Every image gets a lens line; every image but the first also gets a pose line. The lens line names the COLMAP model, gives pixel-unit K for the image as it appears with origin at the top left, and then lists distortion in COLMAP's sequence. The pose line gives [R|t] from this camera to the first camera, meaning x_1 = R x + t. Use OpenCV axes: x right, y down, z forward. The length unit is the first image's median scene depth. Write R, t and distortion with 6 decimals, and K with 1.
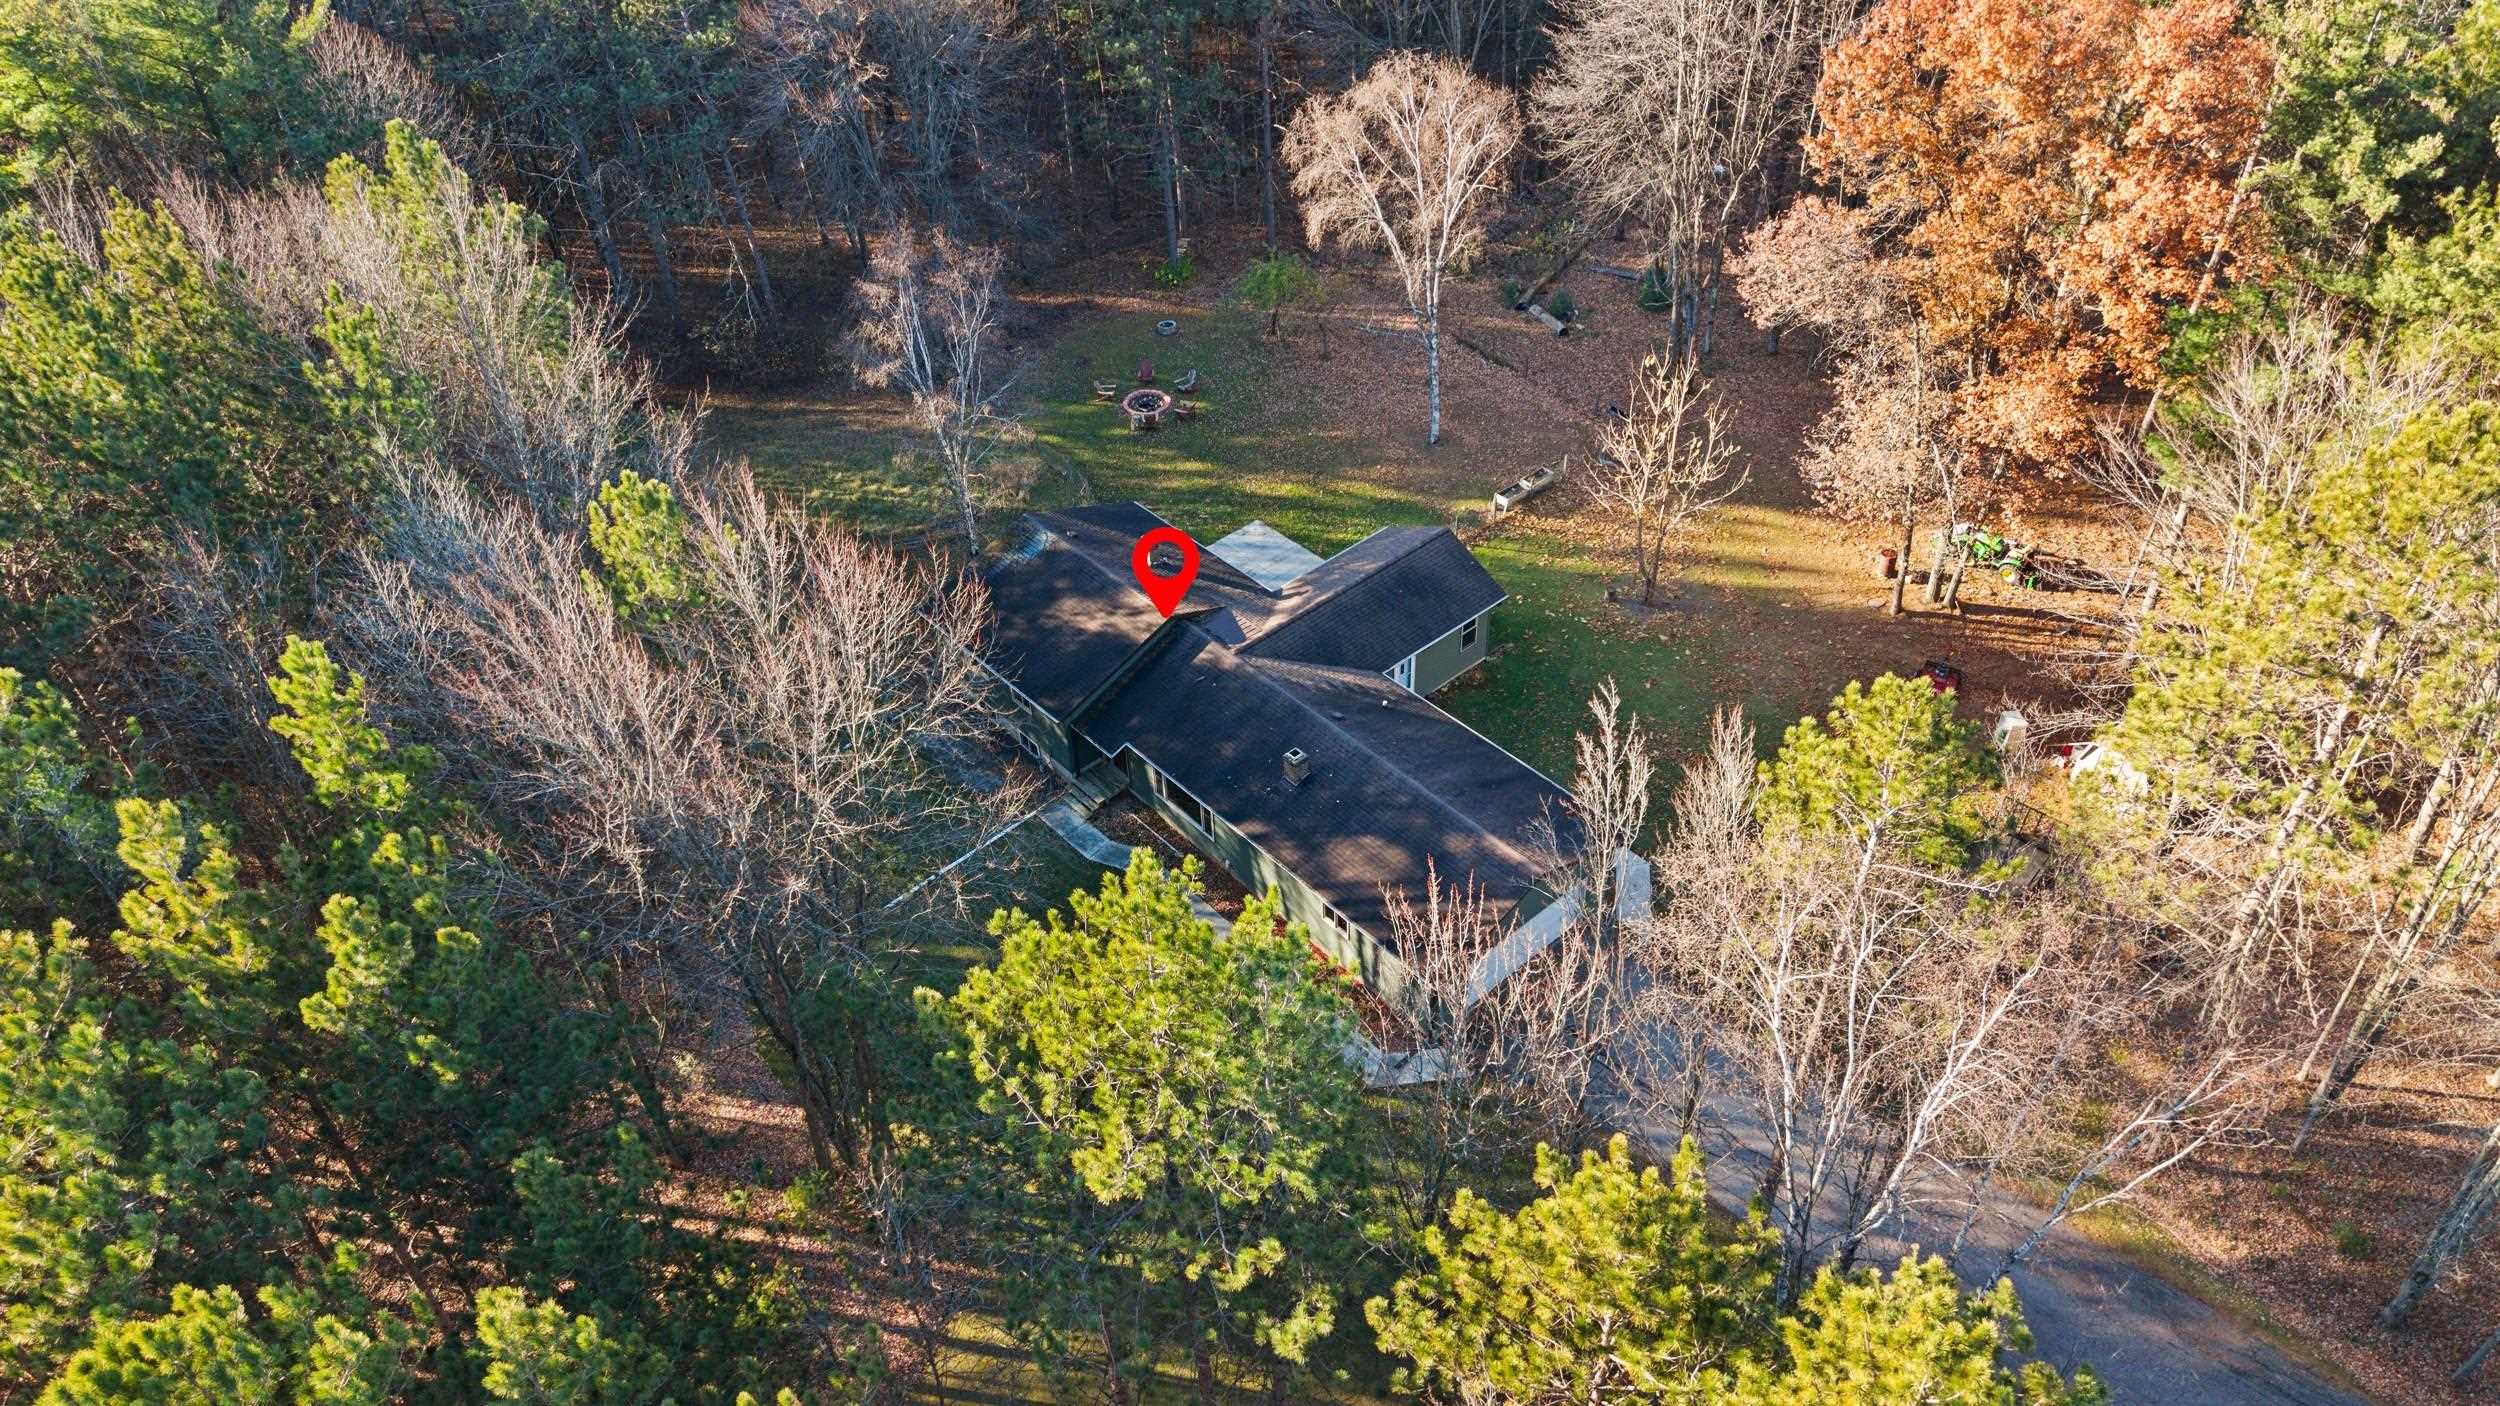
lens RADIAL K [[1762.4, 0, 1250.0], [0, 1762.4, 703.0], [0, 0, 1]] dist [0.066518, -0.108654]
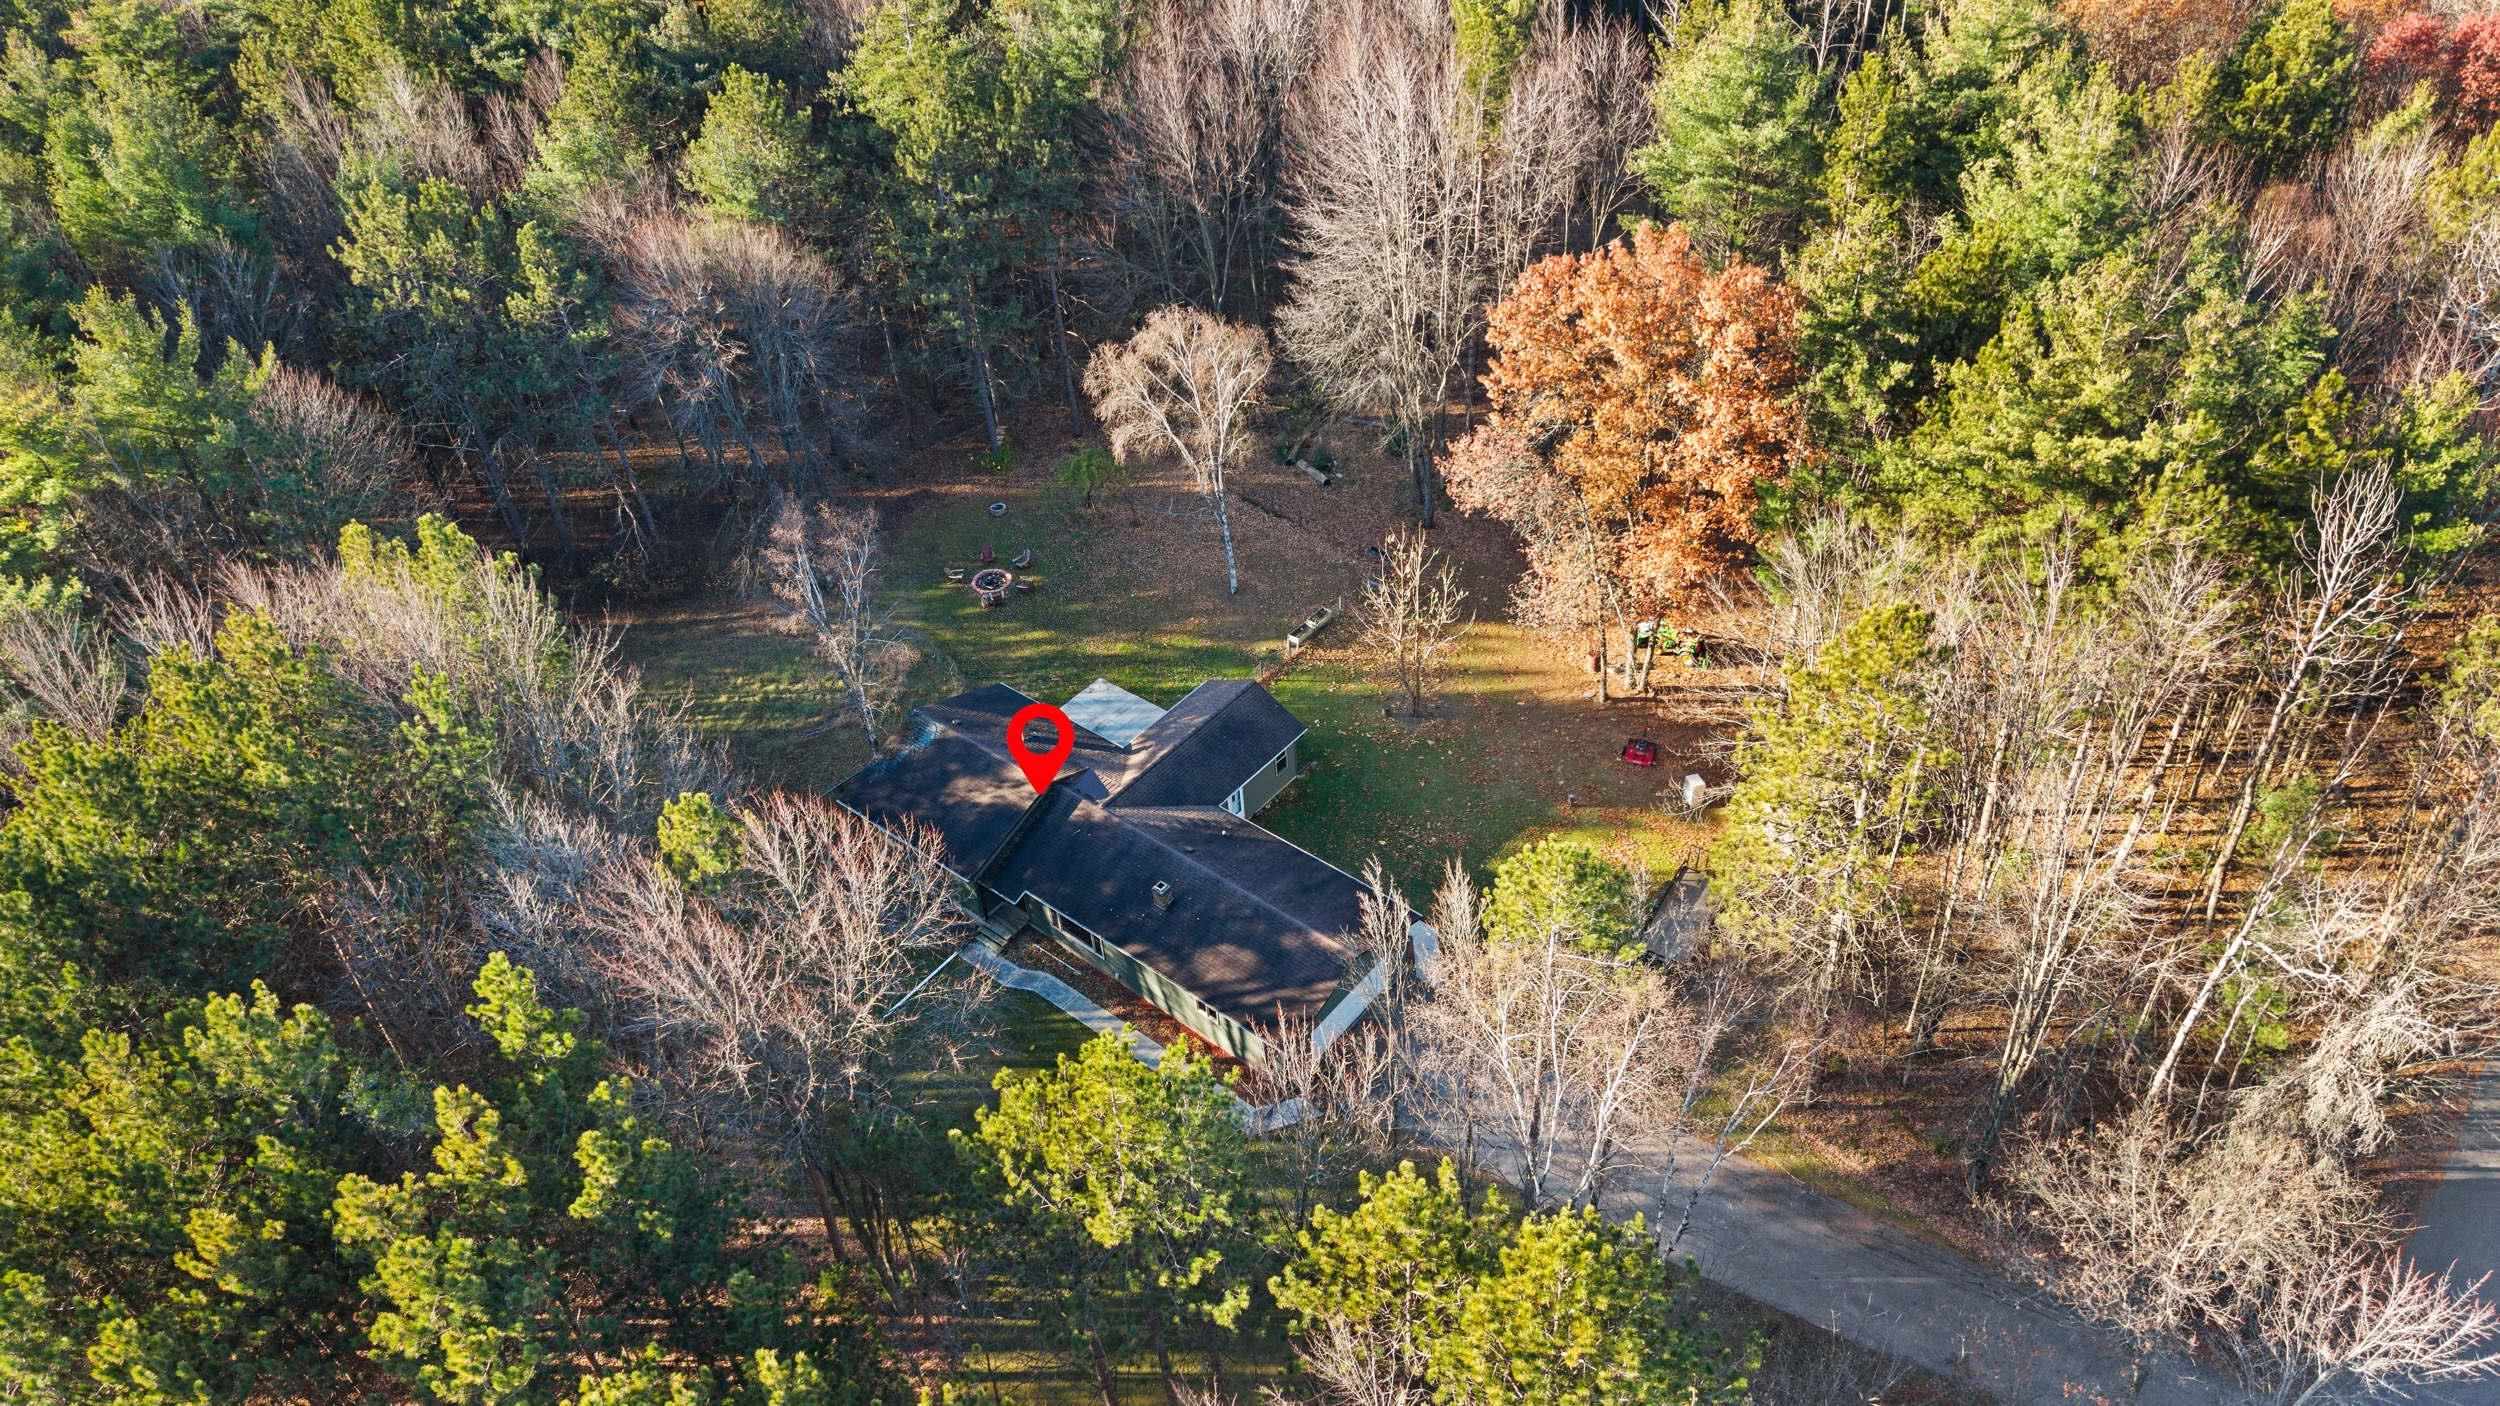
lens RADIAL K [[1768.6, 0, 1279.4], [0, 1768.6, 696.4], [0, 0, 1]] dist [0.061374, -0.141992]
pose [[0.985566, -0.121584, 0.117804, -0.026405], [0.123320, 0.992338, -0.007533, -0.095611], [-0.115986, 0.021952, 0.993008, -0.329961]]
